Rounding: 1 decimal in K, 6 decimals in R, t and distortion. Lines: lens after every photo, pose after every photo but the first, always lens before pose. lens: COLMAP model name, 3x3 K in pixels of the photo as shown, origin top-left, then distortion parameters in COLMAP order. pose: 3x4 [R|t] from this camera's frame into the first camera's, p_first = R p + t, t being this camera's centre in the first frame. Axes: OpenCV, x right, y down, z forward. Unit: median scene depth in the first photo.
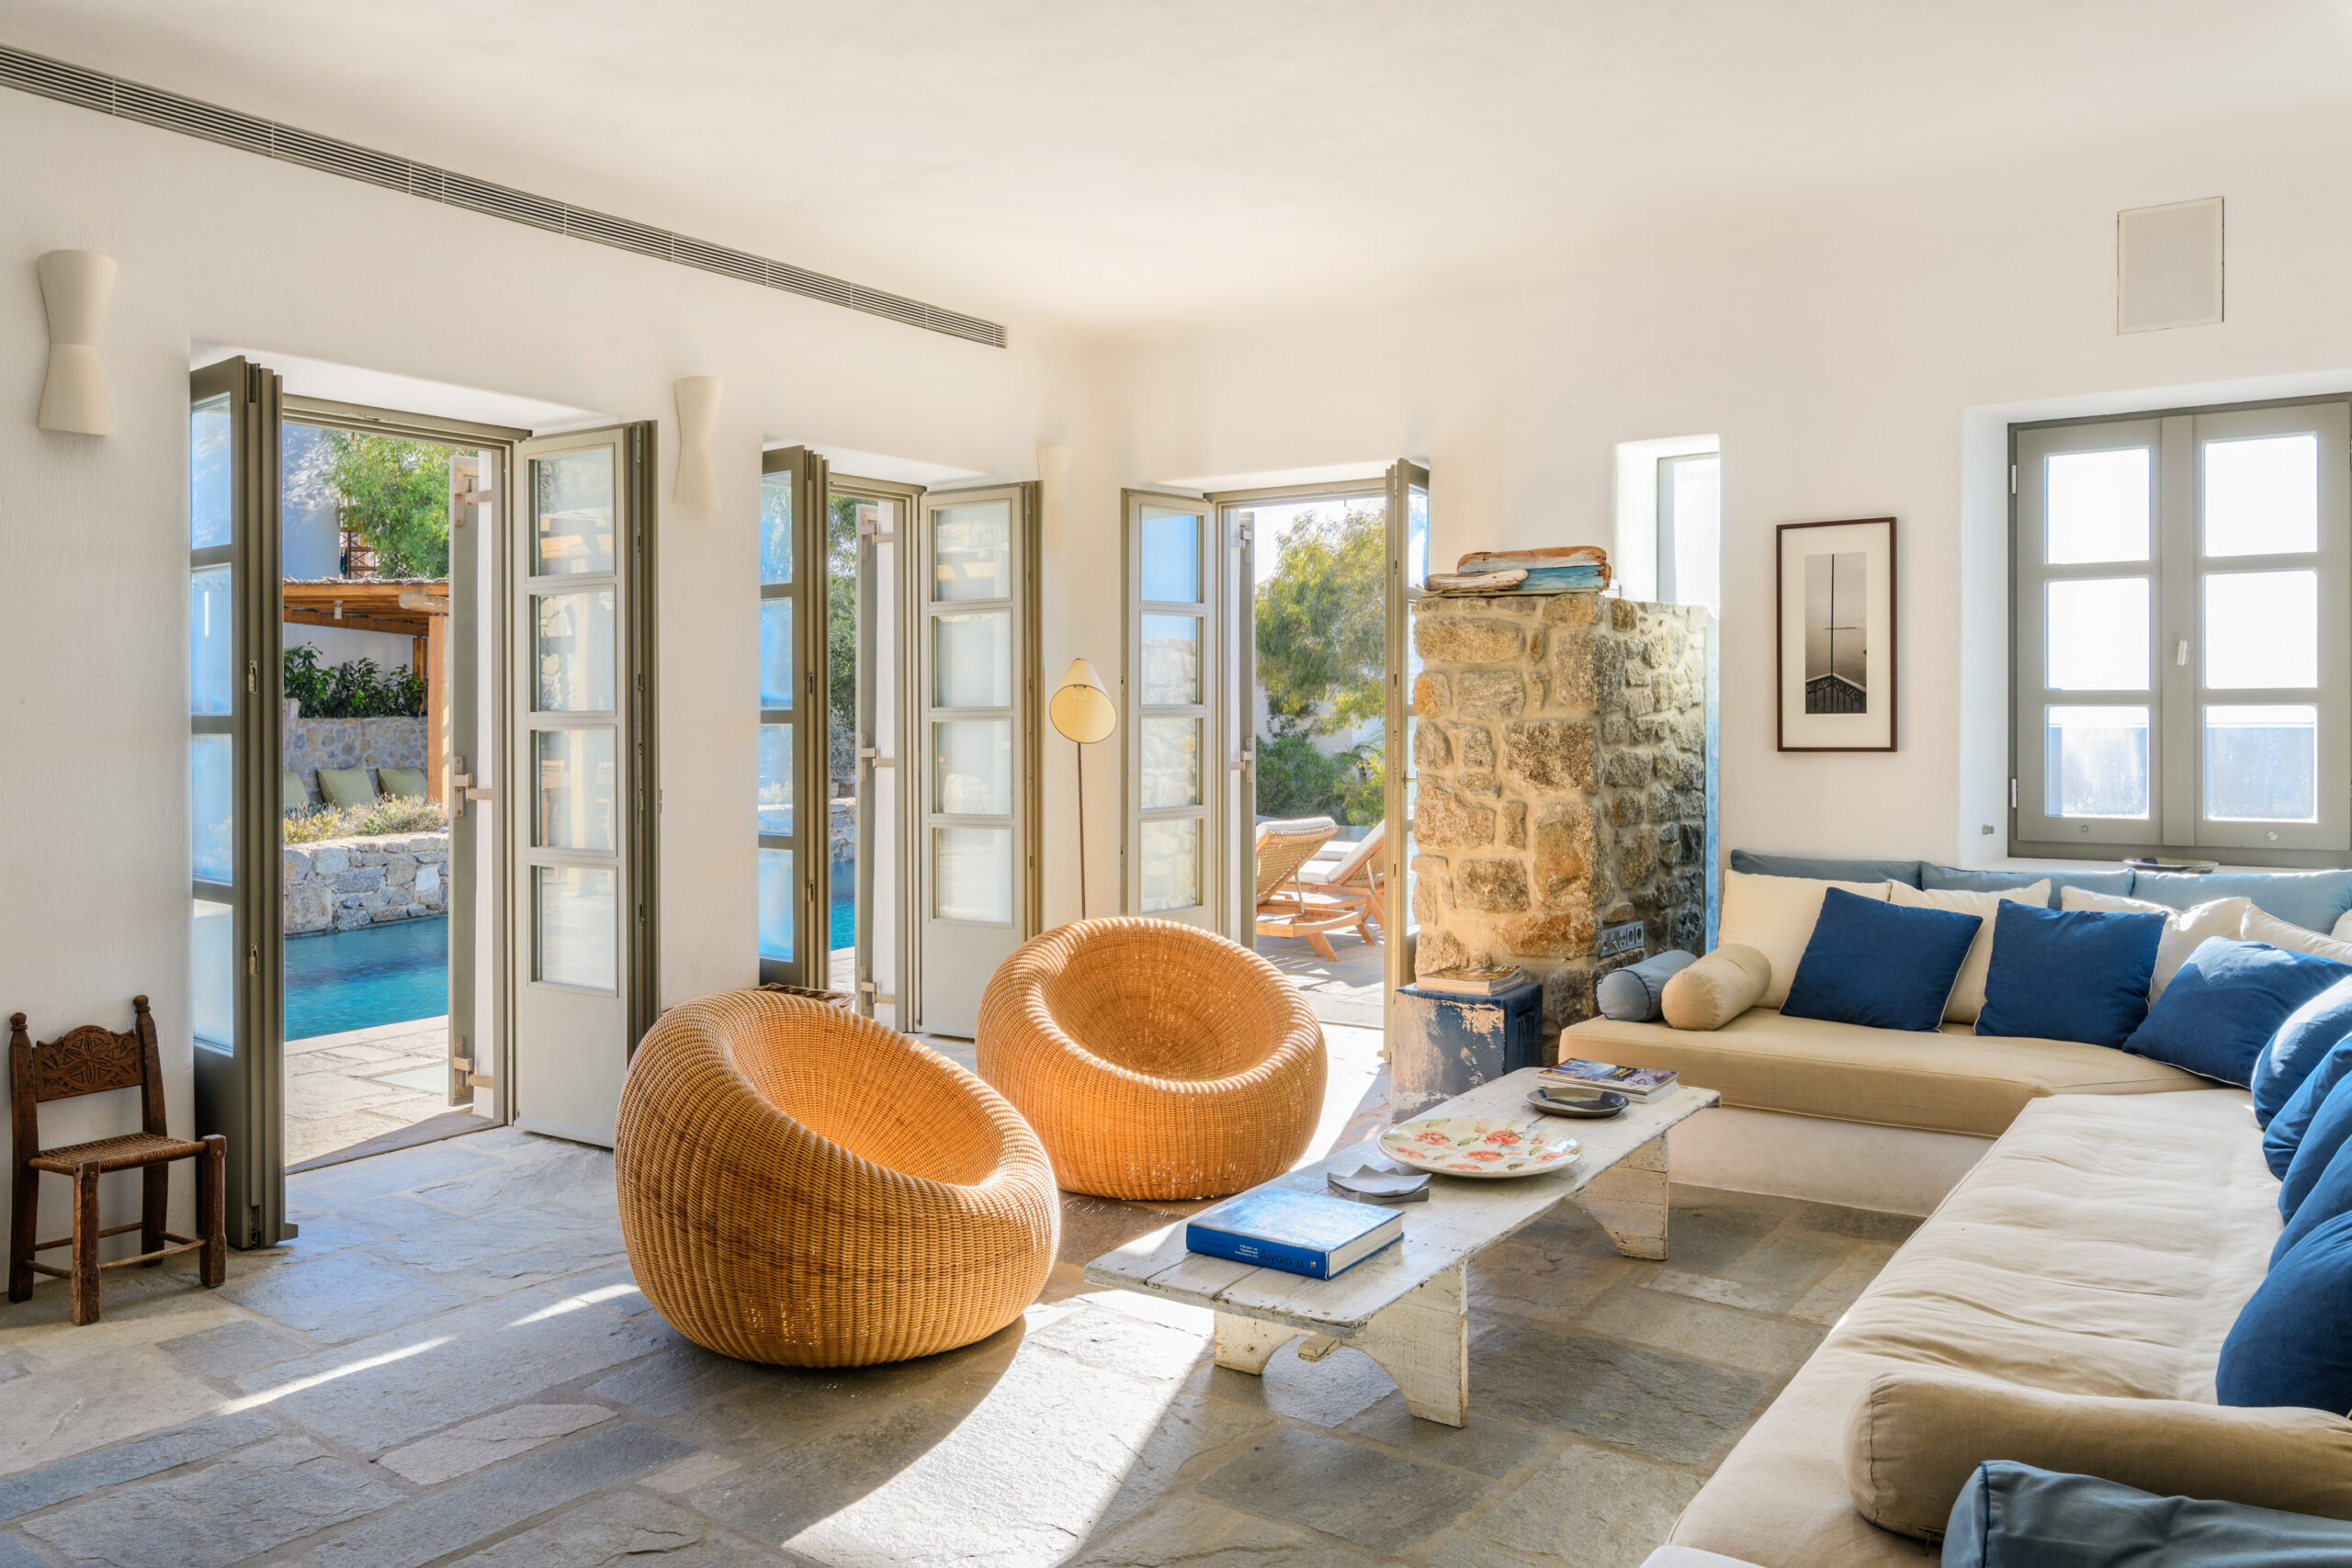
lens RADIAL K [[1718.4, 0, 1174.4], [0, 1718.4, 766.2], [0, 0, 1]] dist [0.000310, -0.000091]
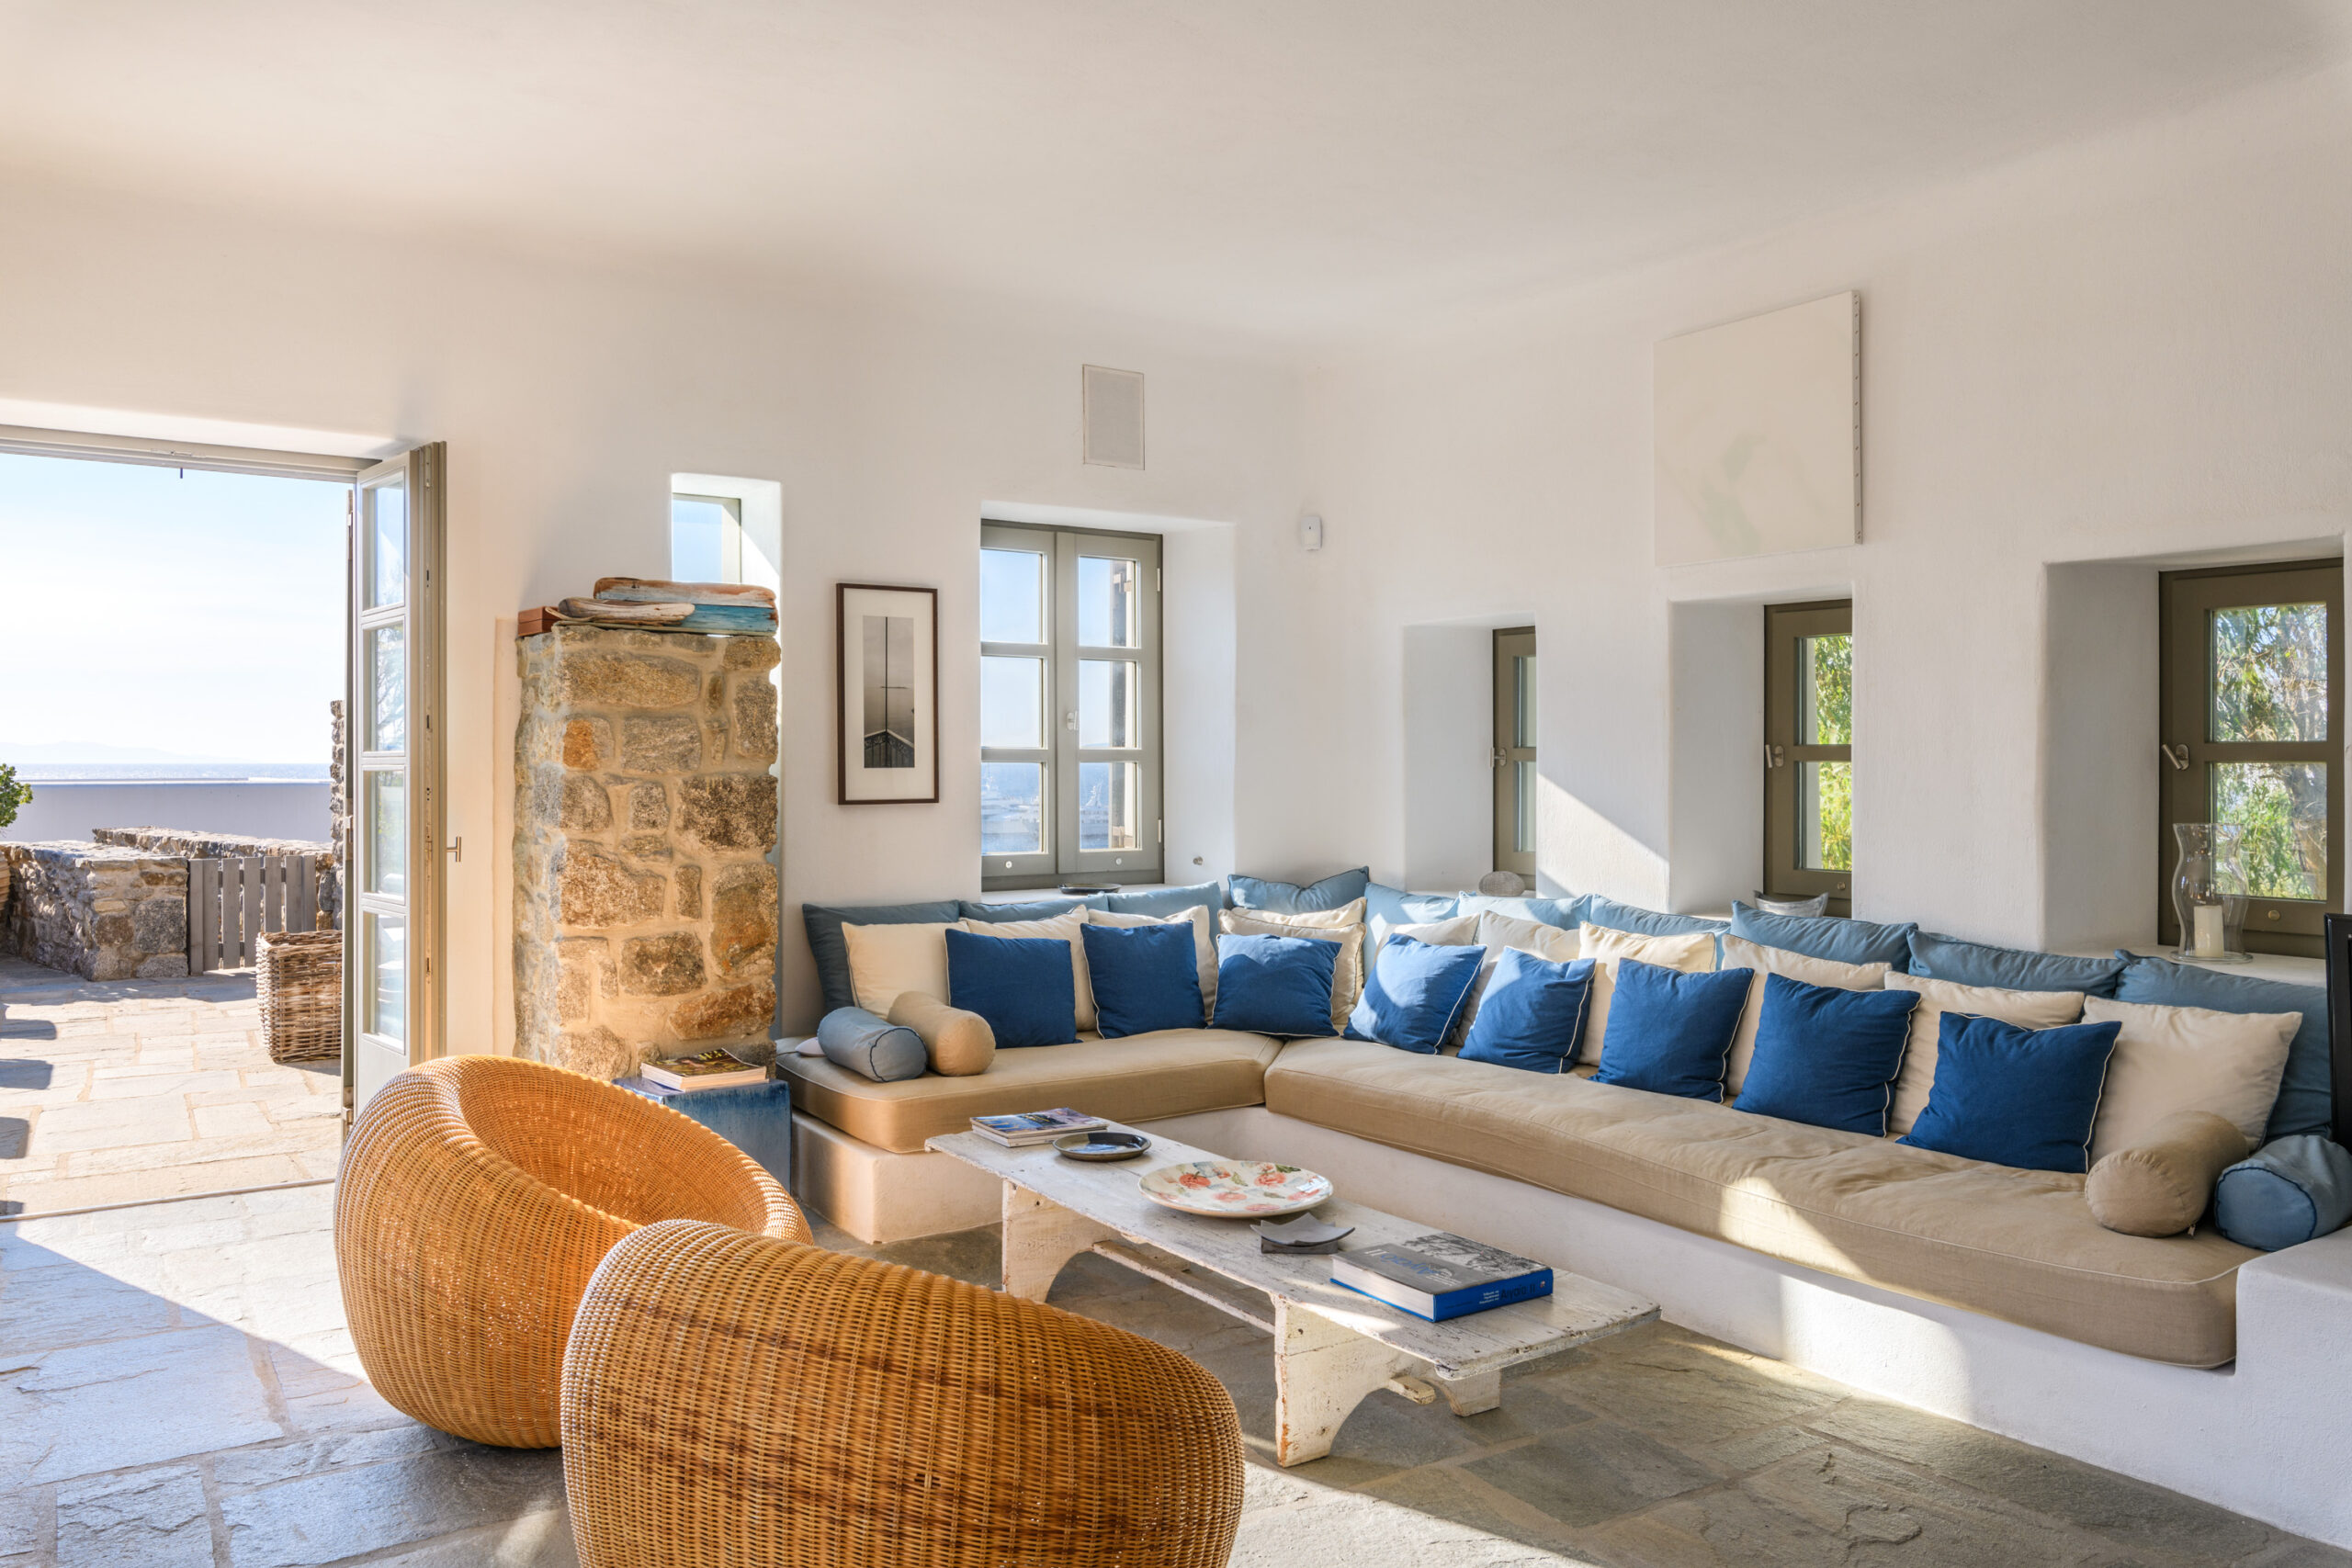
lens RADIAL K [[1767.2, 0, 1173.6], [0, 1767.2, 786.5], [0, 0, 1]] dist [0.068747, 0.001350]
pose [[0.364542, -0.006471, 0.931165, -0.563032], [0.026668, 0.999638, -0.003494, -0.010441], [-0.930805, 0.026106, 0.364582, 0.435520]]
